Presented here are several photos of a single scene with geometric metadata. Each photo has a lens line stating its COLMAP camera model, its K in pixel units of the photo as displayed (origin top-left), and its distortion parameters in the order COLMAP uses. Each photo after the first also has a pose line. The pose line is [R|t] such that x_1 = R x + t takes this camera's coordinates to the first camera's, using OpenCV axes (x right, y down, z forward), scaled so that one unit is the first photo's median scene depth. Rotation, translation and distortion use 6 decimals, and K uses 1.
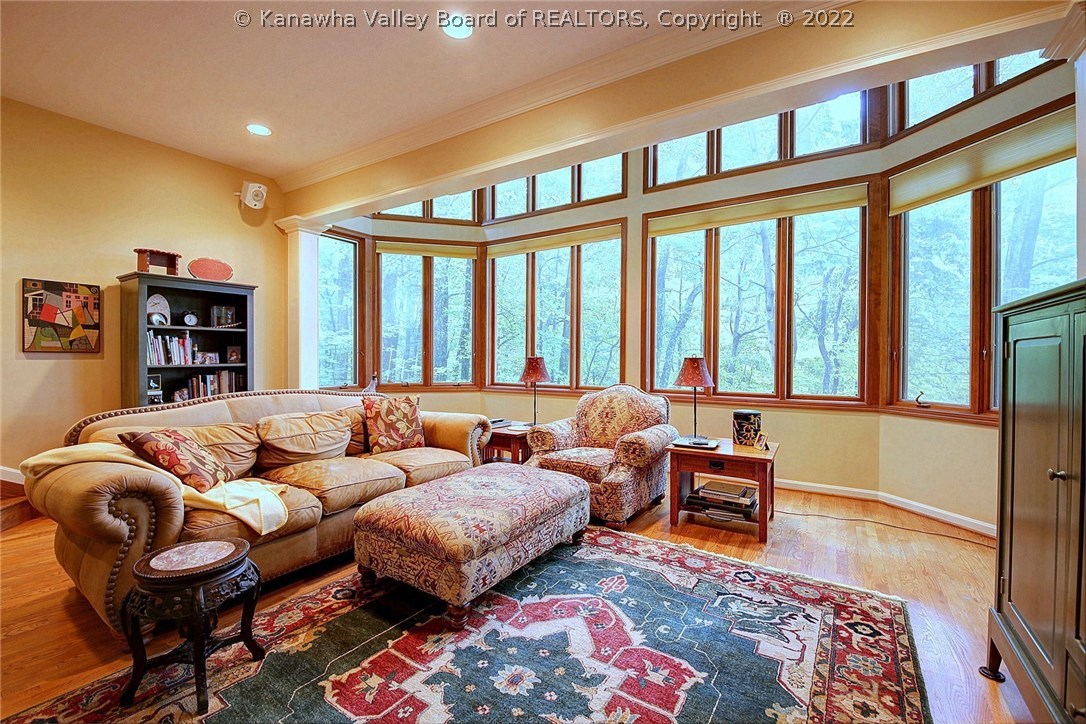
lens RADIAL K [[460.7, 0, 543.0], [0, 460.7, 362.0], [0, 0, 1]] dist [0.032328, -0.000516]
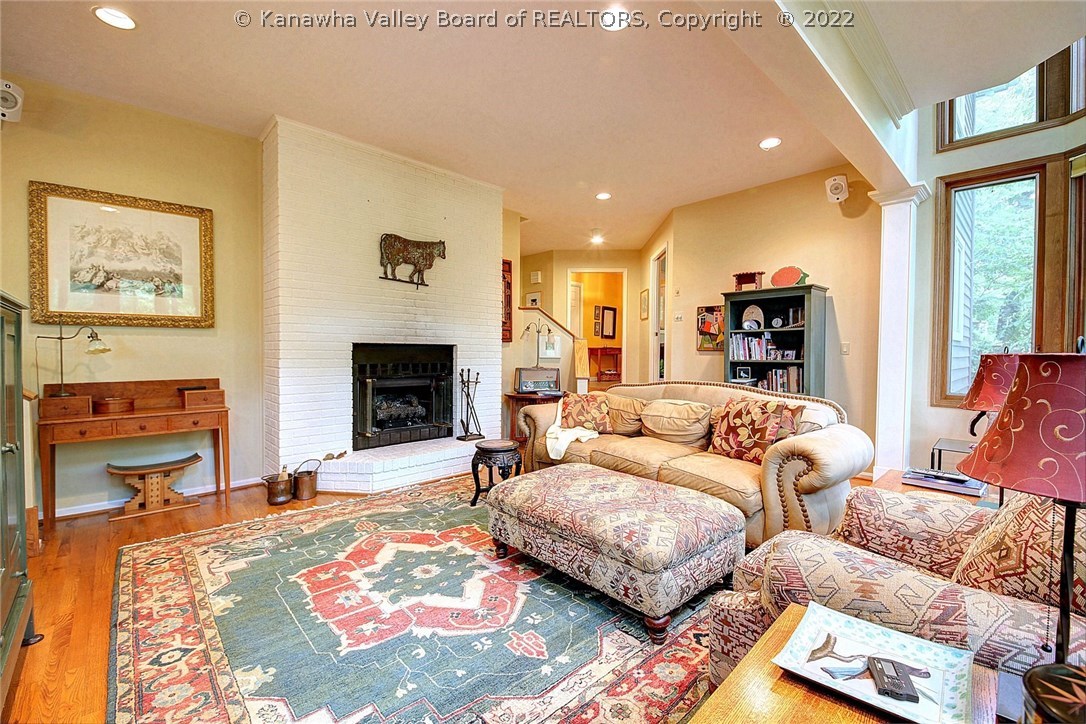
lens RADIAL K [[460.7, 0, 543.0], [0, 460.7, 362.0], [0, 0, 1]] dist [0.032328, -0.000516]
pose [[-0.238136, 0.017559, -0.971073, 0.843339], [-0.016816, 0.999612, 0.022199, -0.010118], [0.971086, 0.021616, -0.237748, 1.132070]]
